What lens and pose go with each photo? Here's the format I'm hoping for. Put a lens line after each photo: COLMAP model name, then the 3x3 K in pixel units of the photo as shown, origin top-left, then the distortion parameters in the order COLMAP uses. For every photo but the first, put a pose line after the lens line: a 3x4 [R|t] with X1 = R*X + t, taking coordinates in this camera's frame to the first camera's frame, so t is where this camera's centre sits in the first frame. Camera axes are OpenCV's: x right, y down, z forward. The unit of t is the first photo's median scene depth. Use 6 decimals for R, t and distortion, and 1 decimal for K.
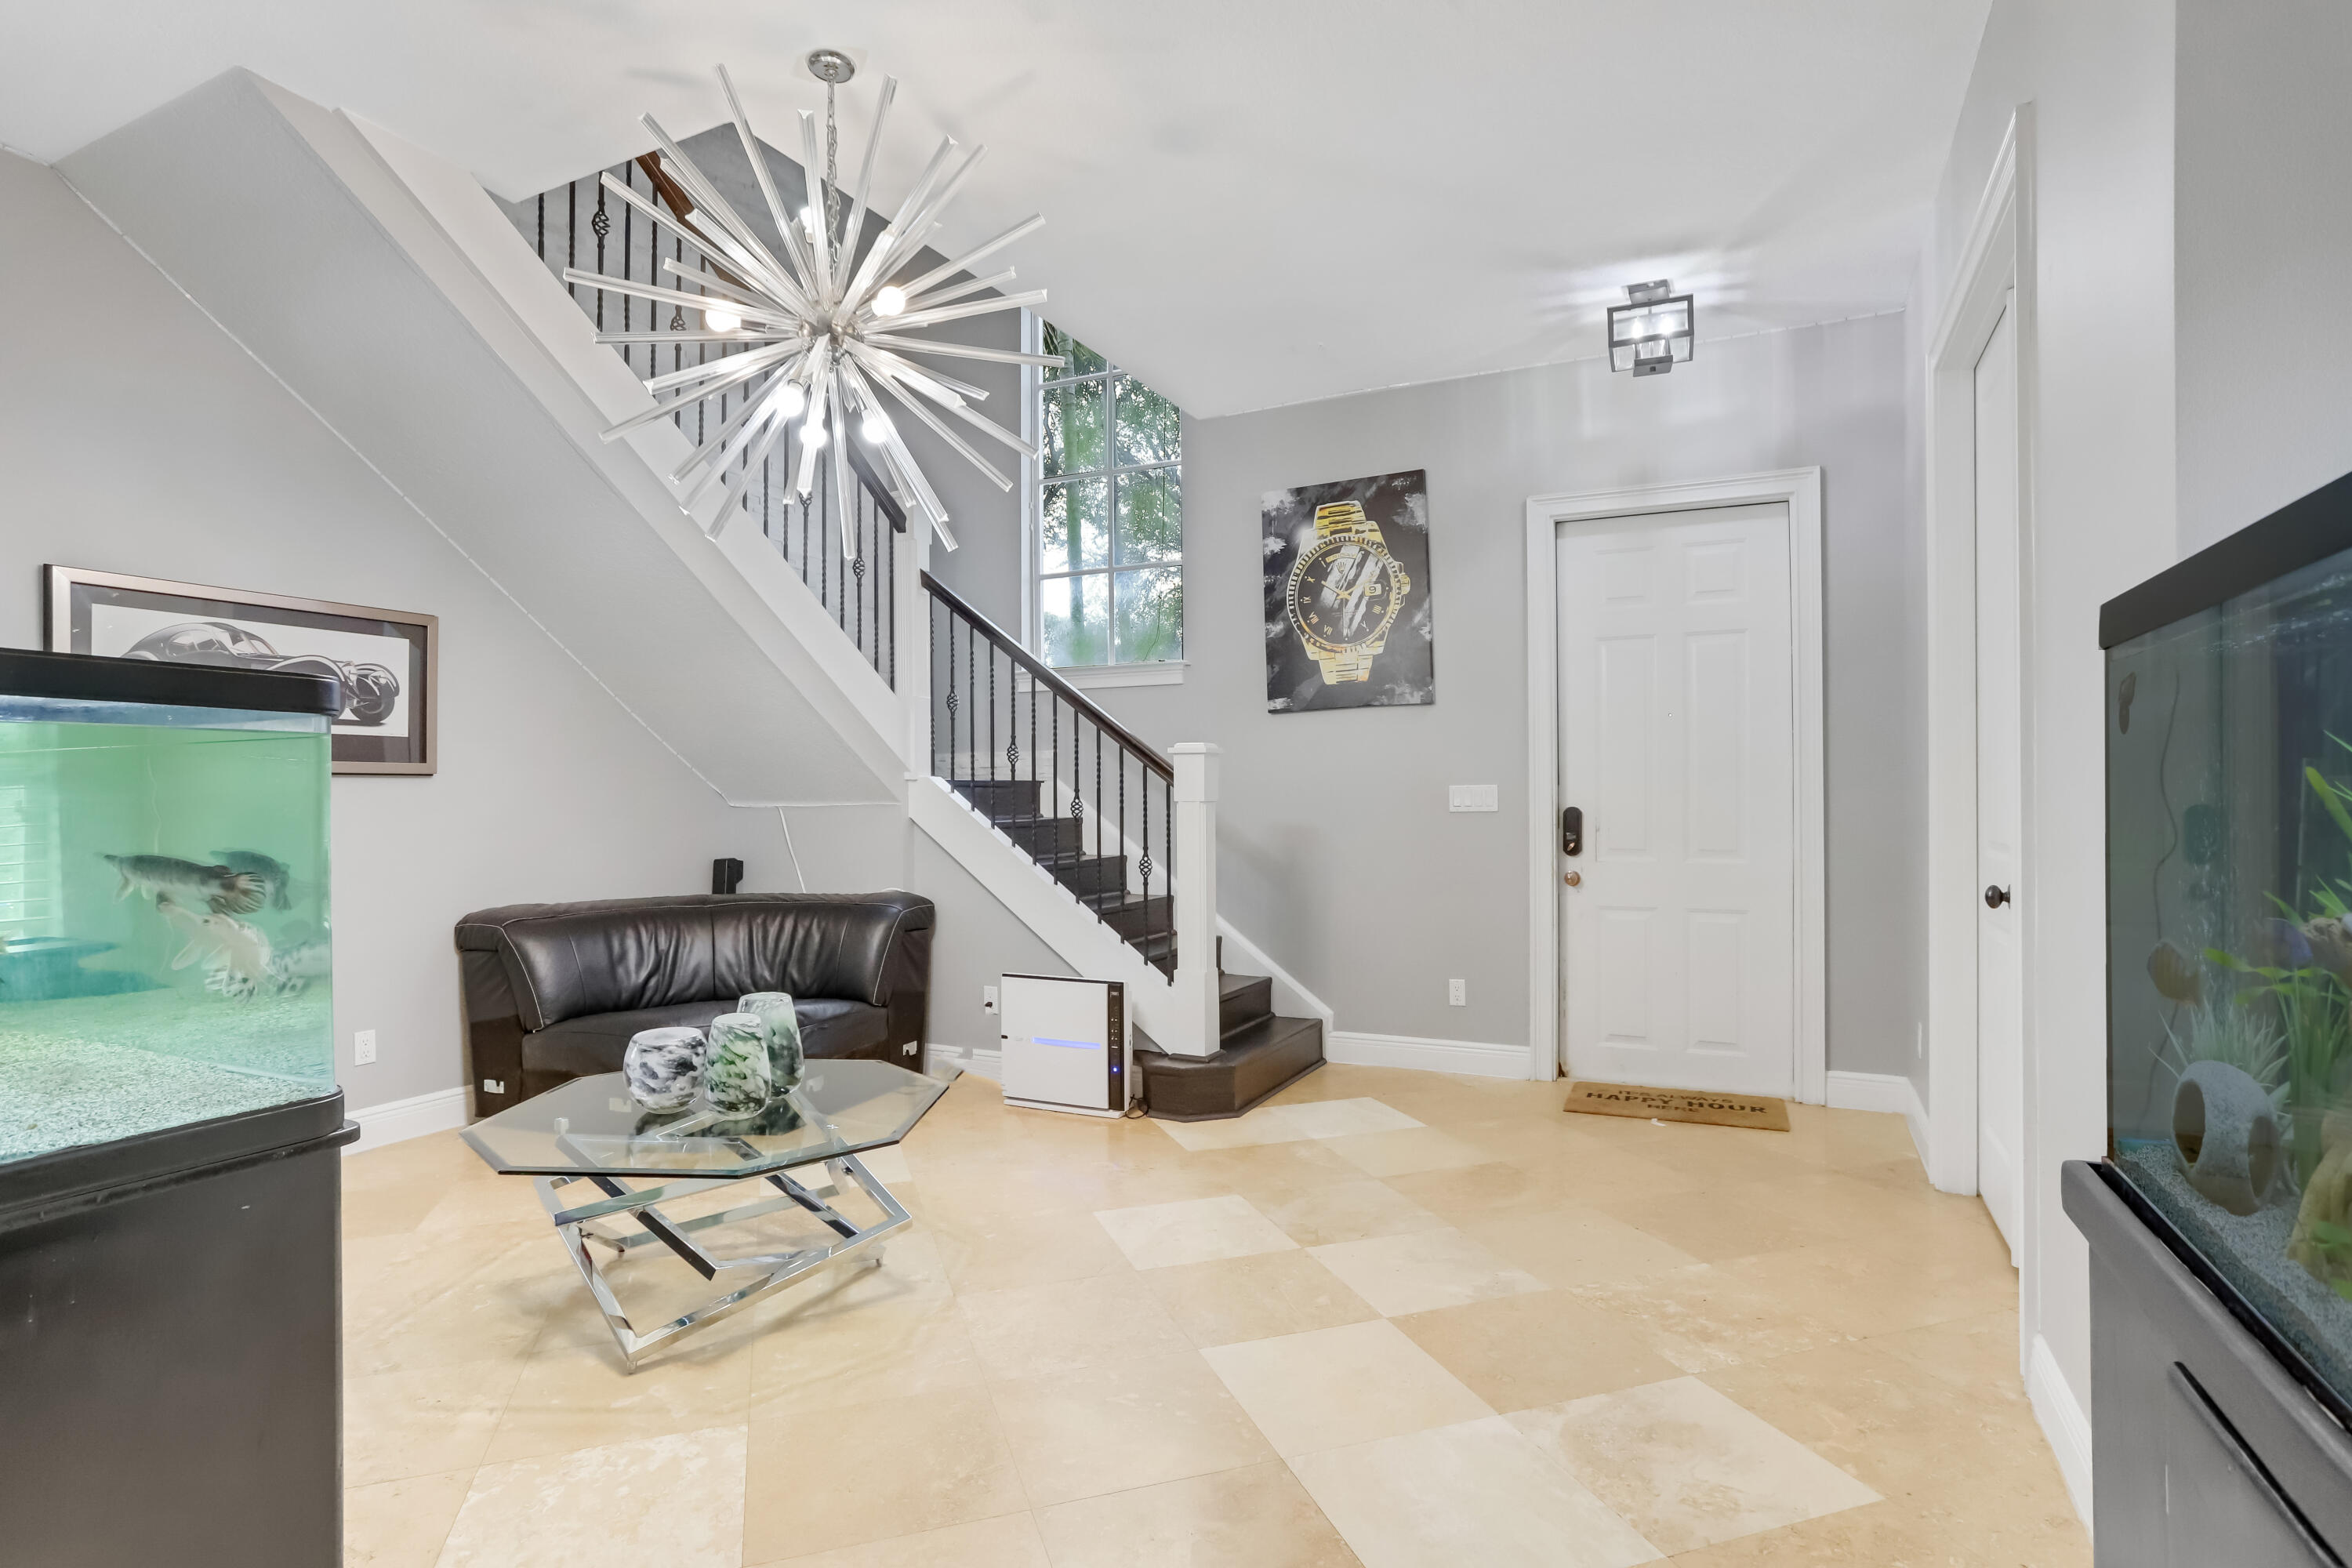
lens RADIAL K [[1162.1, 0, 1185.1], [0, 1162.1, 797.2], [0, 0, 1]] dist [-0.009821, 0.002102]
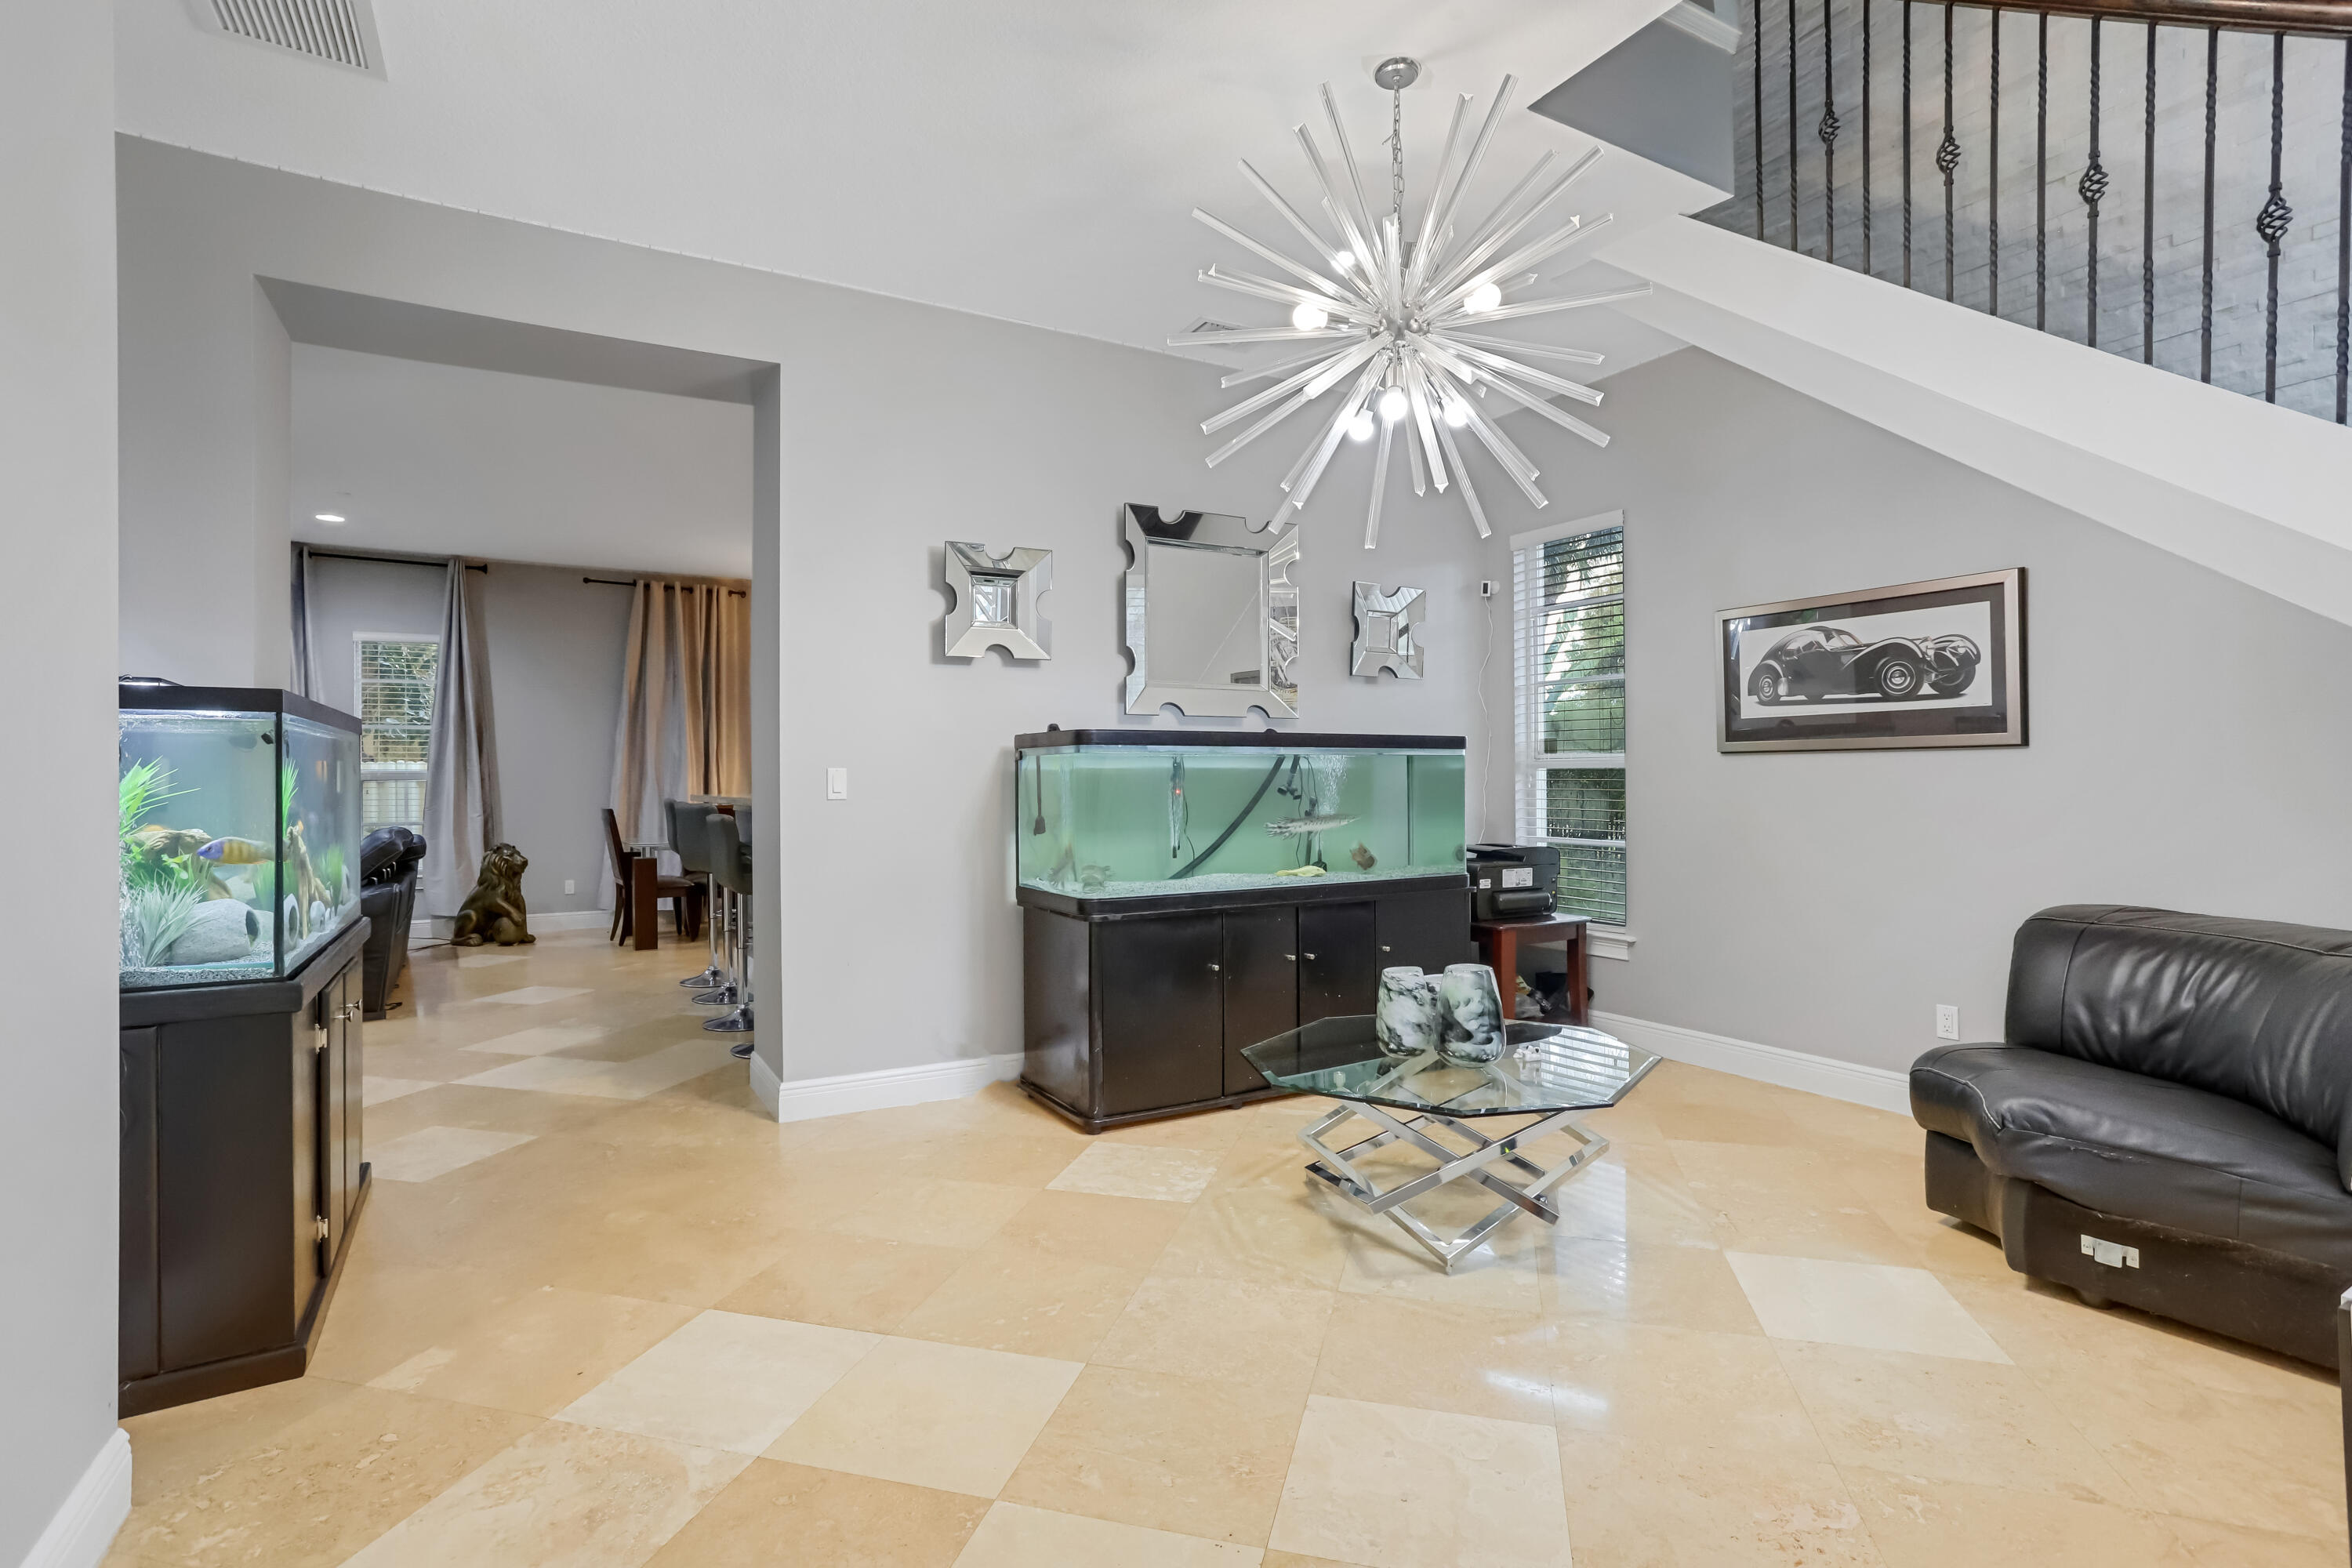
lens RADIAL K [[1162.1, 0, 1190.8], [0, 1162.1, 782.1], [0, 0, 1]] dist [-0.009821, 0.002102]
pose [[-0.555881, 0.008114, -0.831222, 0.356898], [0.010991, 0.999937, 0.002410, 0.000165], [0.831189, -0.007796, -0.555935, 0.765419]]
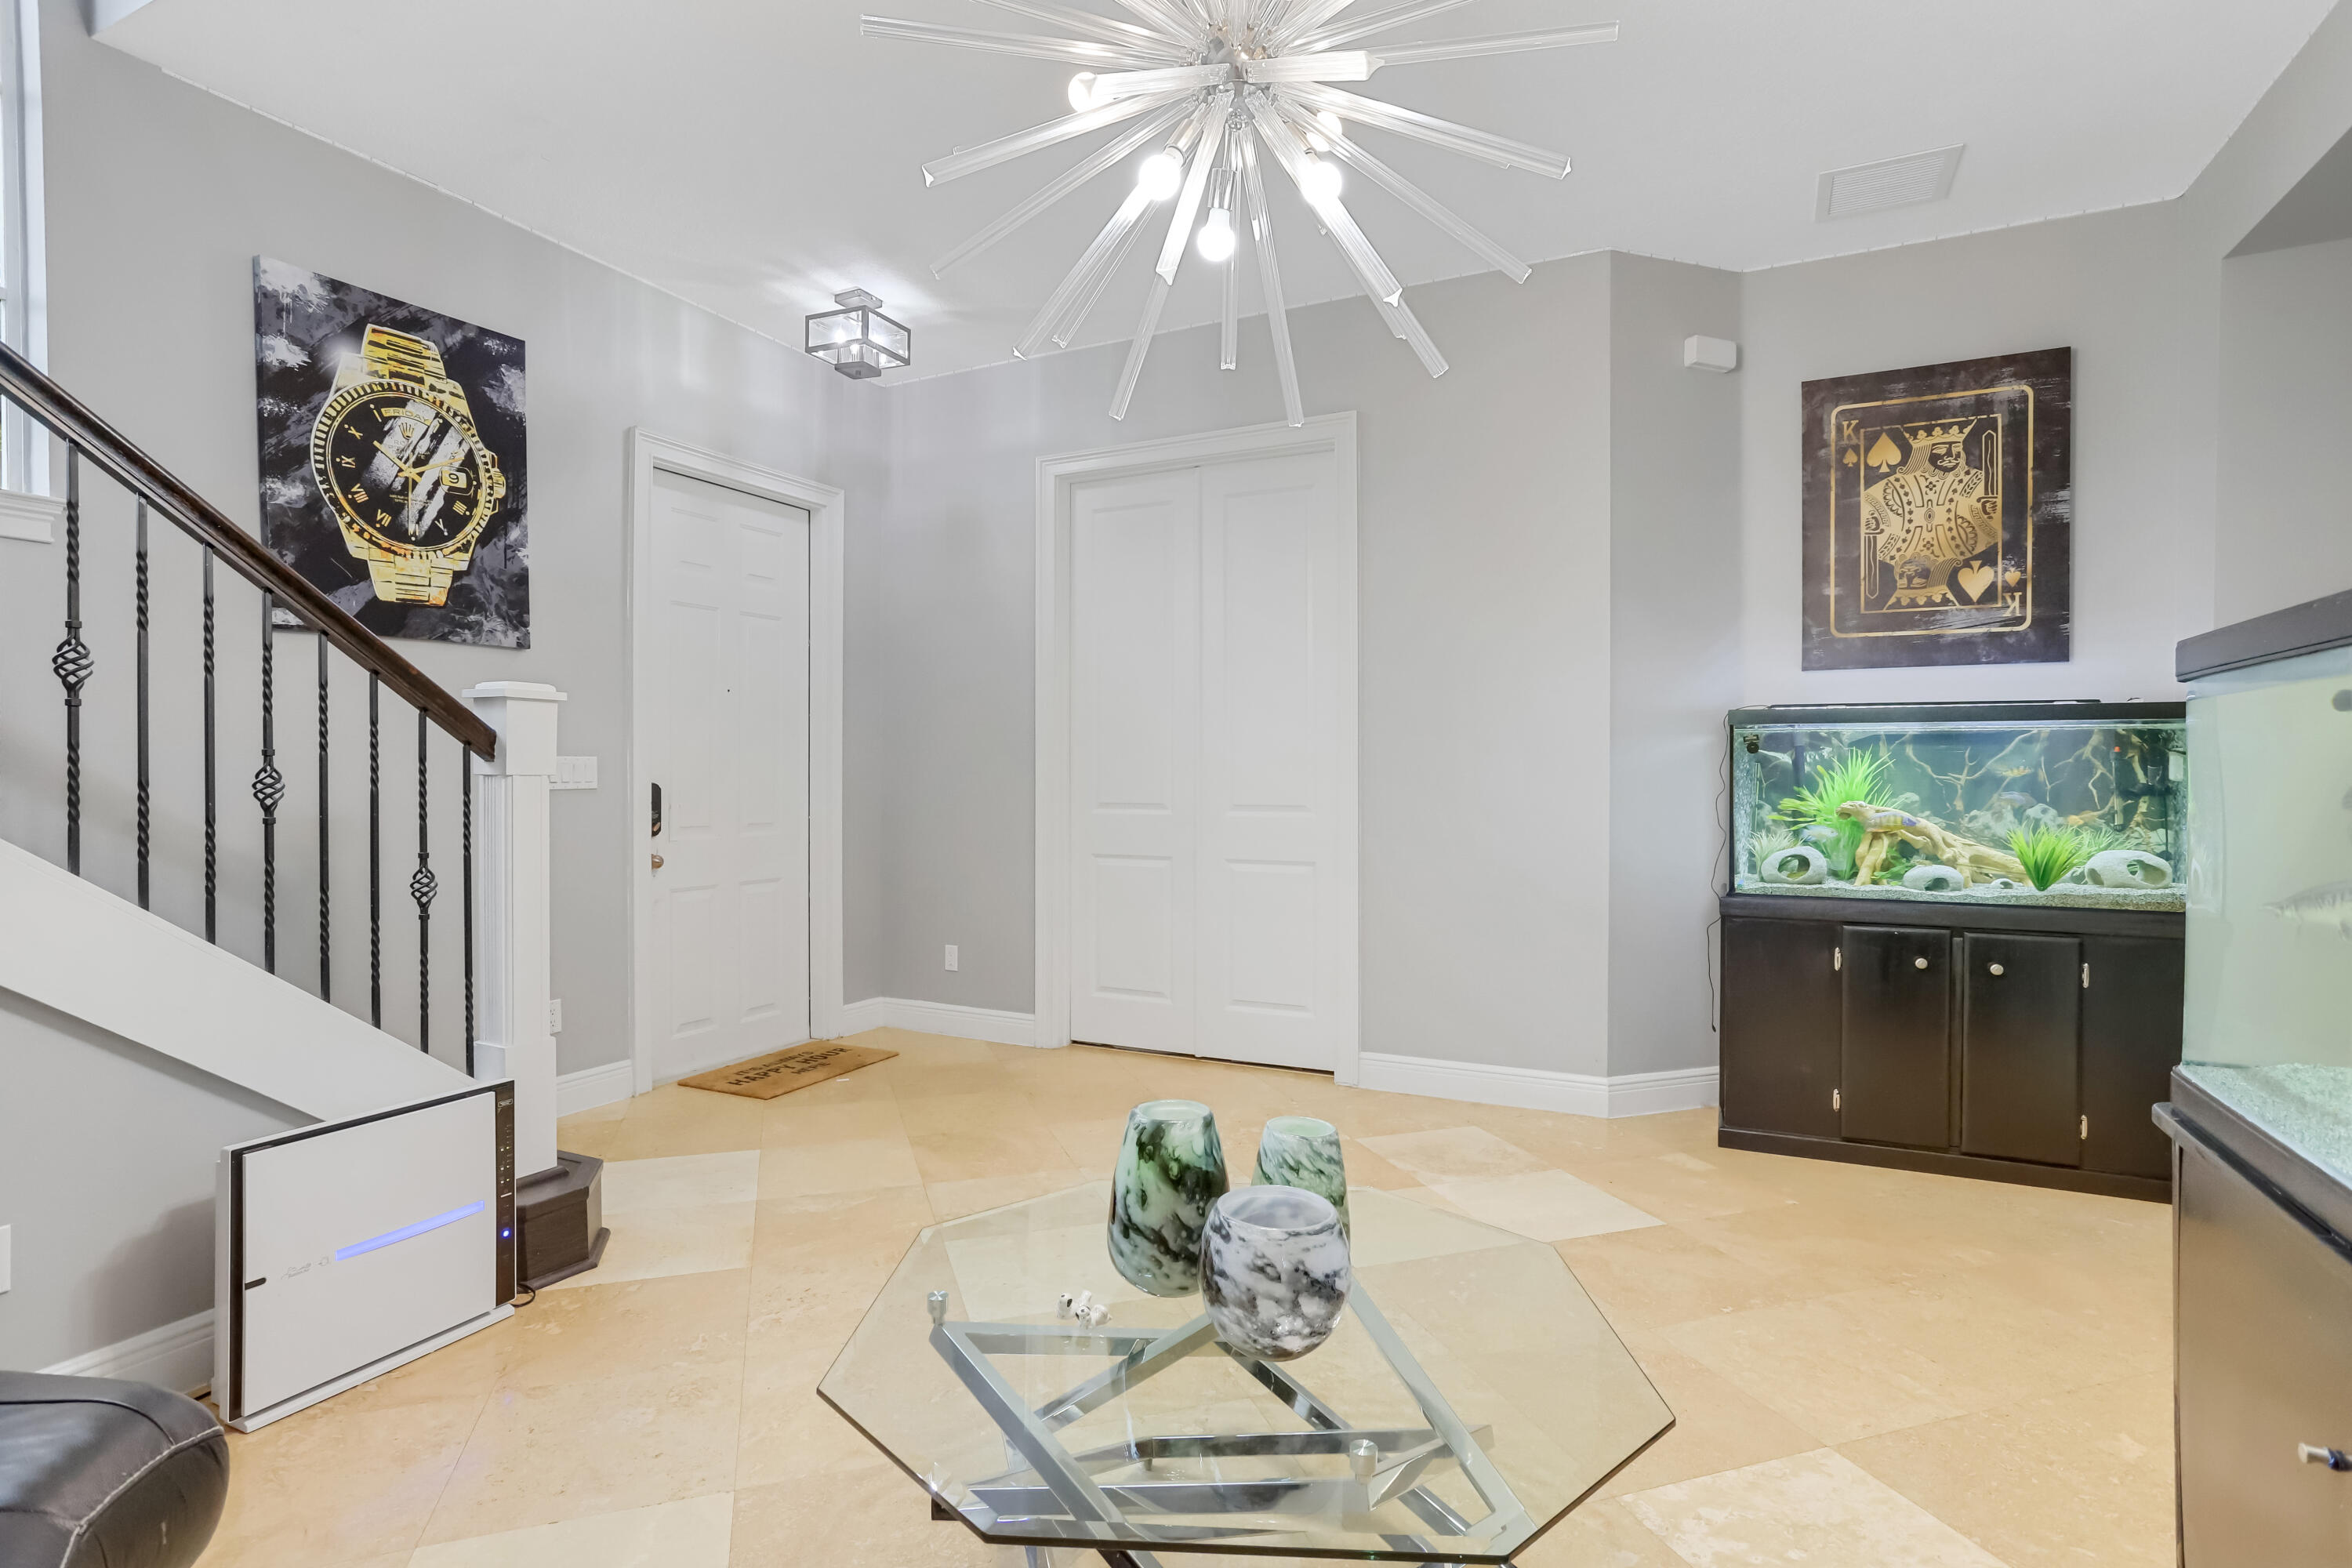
lens RADIAL K [[1162.1, 0, 1152.1], [0, 1162.1, 776.6], [0, 0, 1]] dist [-0.009821, 0.002102]
pose [[0.045709, -0.001154, 0.998954, -0.528330], [-0.002158, 0.999997, 0.001253, 0.001408], [-0.998952, -0.002213, 0.045706, 0.546973]]
